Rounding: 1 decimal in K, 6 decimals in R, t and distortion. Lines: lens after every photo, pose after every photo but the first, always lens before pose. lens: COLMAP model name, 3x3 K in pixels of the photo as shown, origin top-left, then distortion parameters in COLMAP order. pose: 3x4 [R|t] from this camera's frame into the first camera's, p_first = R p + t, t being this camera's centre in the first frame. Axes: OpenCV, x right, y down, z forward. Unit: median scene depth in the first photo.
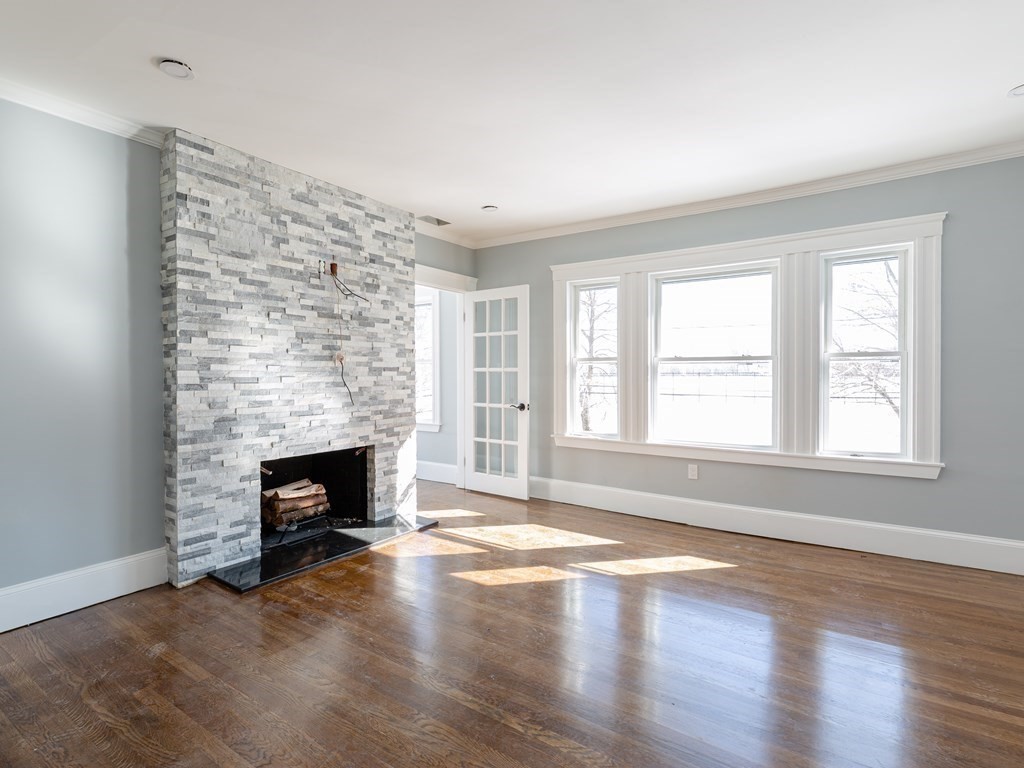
lens RADIAL K [[529.5, 0, 502.9], [0, 529.5, 379.8], [0, 0, 1]] dist [0.011107, 0.000286]
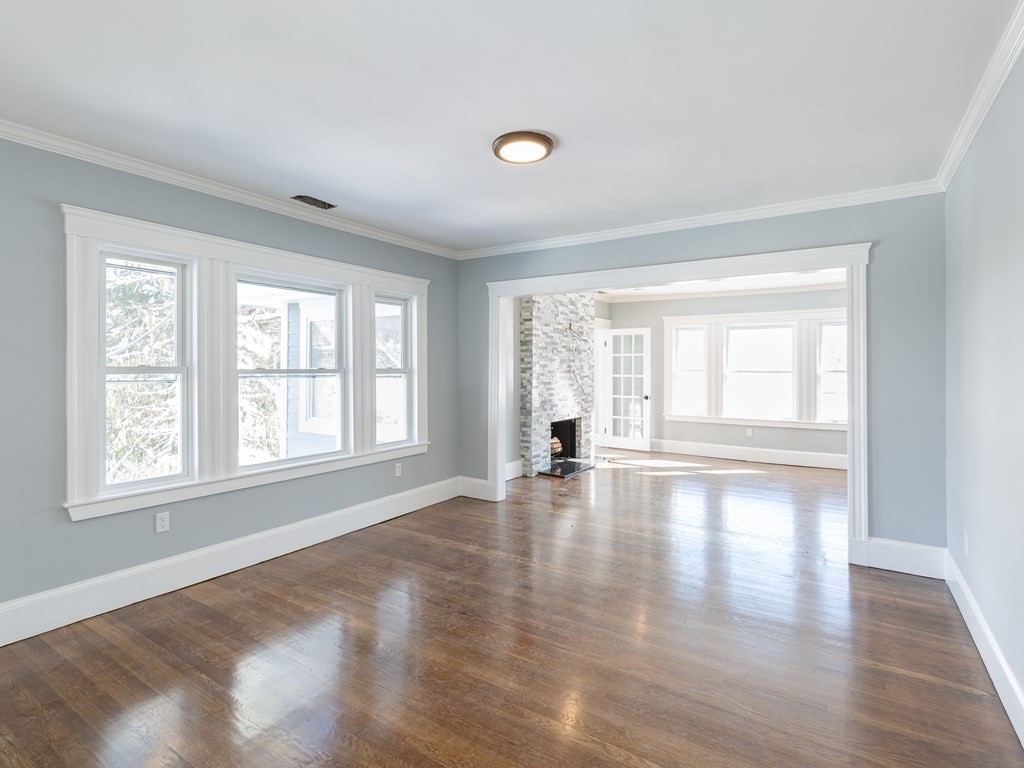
lens RADIAL K [[529.5, 0, 511.2], [0, 529.5, 364.9], [0, 0, 1]] dist [0.011107, 0.000286]
pose [[0.999778, 0.003561, 0.020756, -0.583601], [-0.003138, 0.999787, -0.020412, -0.025283], [-0.020824, 0.020343, 0.999576, -0.957084]]
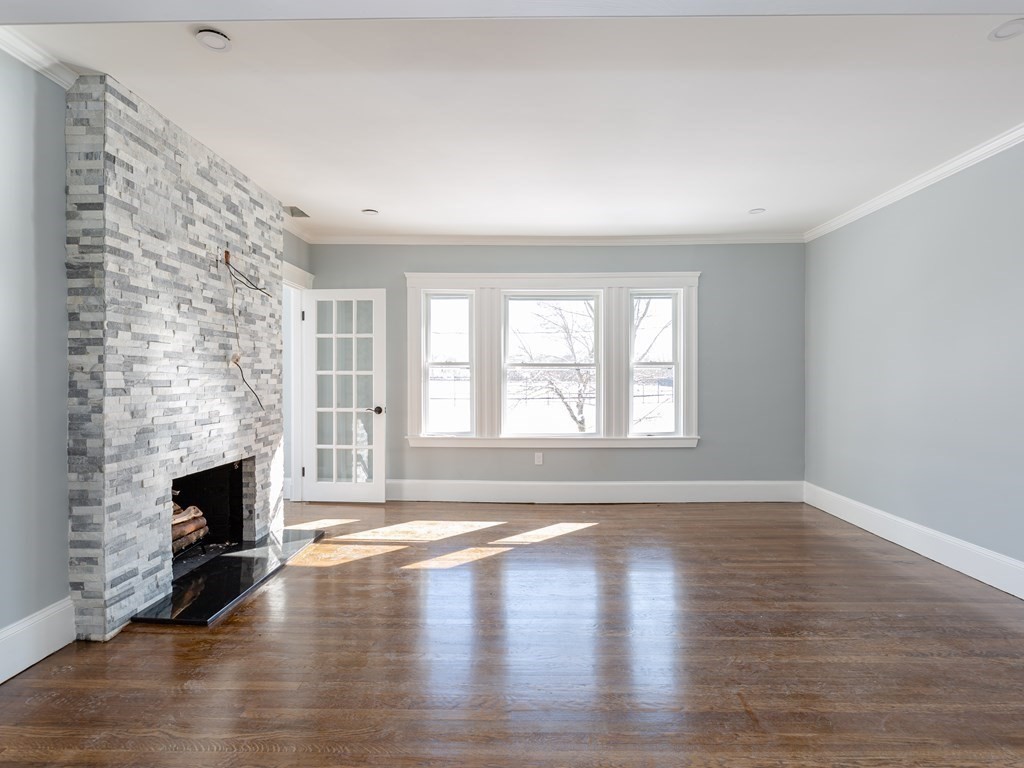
lens RADIAL K [[566.2, 0, 523.0], [0, 566.2, 380.5], [0, 0, 1]] dist [-0.007068, 0.003247]
pose [[0.829691, -0.001260, 0.558222, -0.440497], [0.005575, 0.999966, -0.006028, 0.003994], [-0.558196, 0.008113, 0.829670, -0.052501]]
